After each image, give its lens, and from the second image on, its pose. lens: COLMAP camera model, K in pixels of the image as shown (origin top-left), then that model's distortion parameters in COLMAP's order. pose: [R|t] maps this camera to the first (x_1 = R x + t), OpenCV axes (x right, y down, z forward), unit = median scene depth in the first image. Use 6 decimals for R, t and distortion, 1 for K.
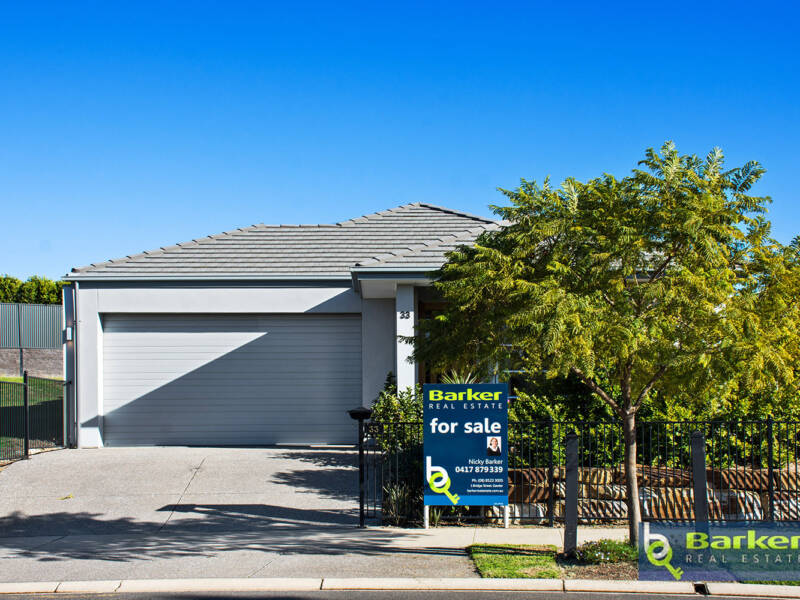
lens RADIAL K [[1041.3, 0, 400.0], [0, 1041.3, 300.0], [0, 0, 1]] dist [0.076376, 0.016456]
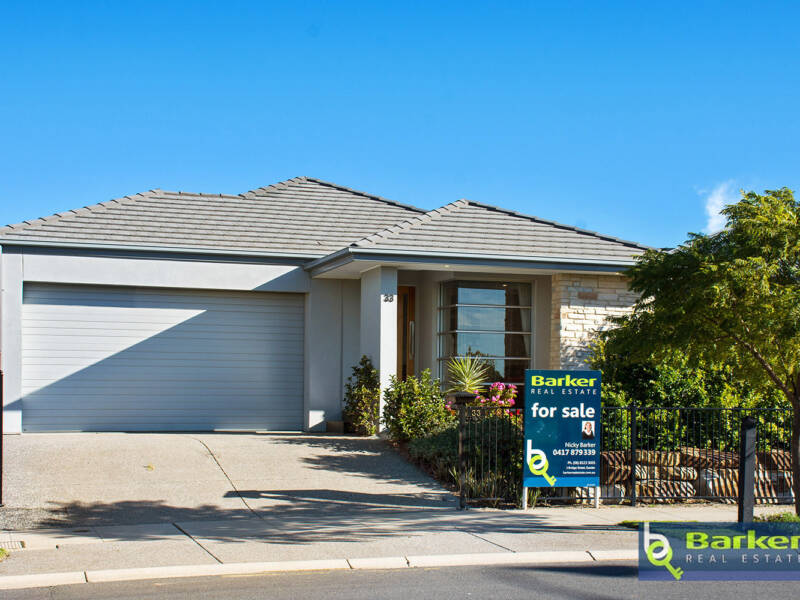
lens RADIAL K [[1137.5, 0, 400.0], [0, 1137.5, 300.0], [0, 0, 1]] dist [0.138372, 0.005762]
pose [[0.952615, 0.036784, 0.301948, -0.439982], [-0.042697, 0.999003, 0.013004, 0.002689], [-0.301169, -0.025280, 0.953236, -0.034240]]
